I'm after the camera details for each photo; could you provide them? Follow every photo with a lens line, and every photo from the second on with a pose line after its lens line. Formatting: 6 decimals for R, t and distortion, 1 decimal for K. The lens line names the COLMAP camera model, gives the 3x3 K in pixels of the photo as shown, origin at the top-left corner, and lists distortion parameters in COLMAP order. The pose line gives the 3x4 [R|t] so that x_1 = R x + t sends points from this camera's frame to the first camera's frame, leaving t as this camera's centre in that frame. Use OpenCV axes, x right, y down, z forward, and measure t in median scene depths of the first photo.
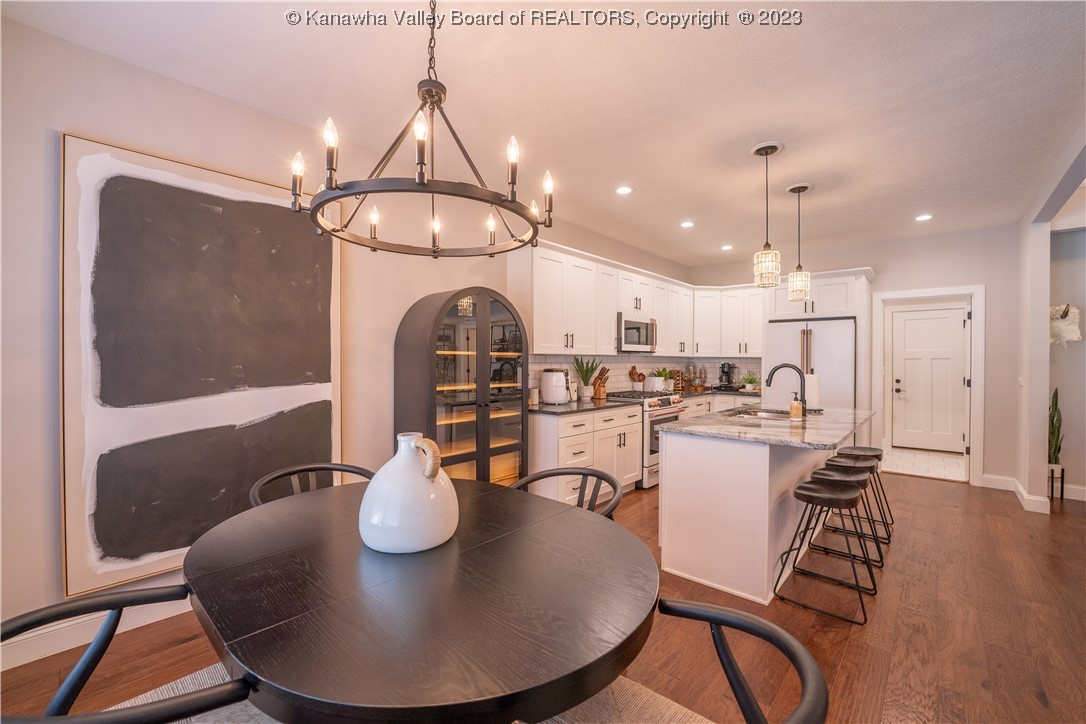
lens RADIAL K [[453.2, 0, 554.8], [0, 453.2, 363.0], [0, 0, 1]] dist [-0.049549, 0.000037]
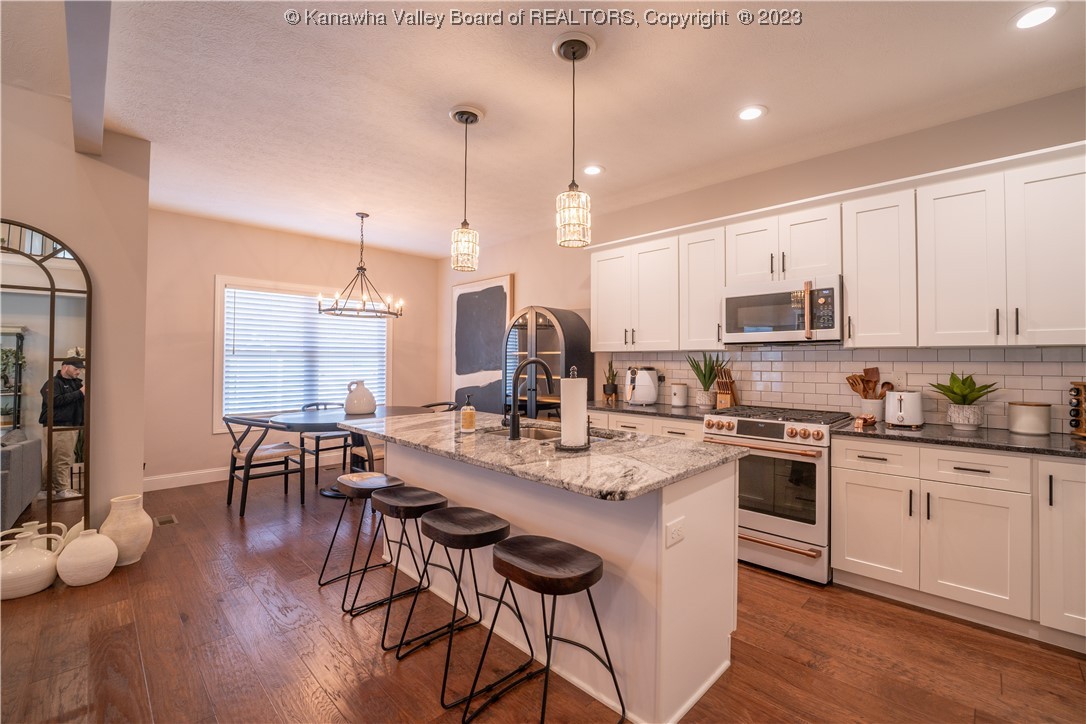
lens RADIAL K [[453.2, 0, 554.8], [0, 453.2, 363.0], [0, 0, 1]] dist [-0.049549, 0.000037]
pose [[-0.045973, 0.008135, -0.998910, 0.983686], [-0.001835, 0.999964, 0.008228, -0.002410], [0.998941, 0.002211, -0.045956, 0.887549]]
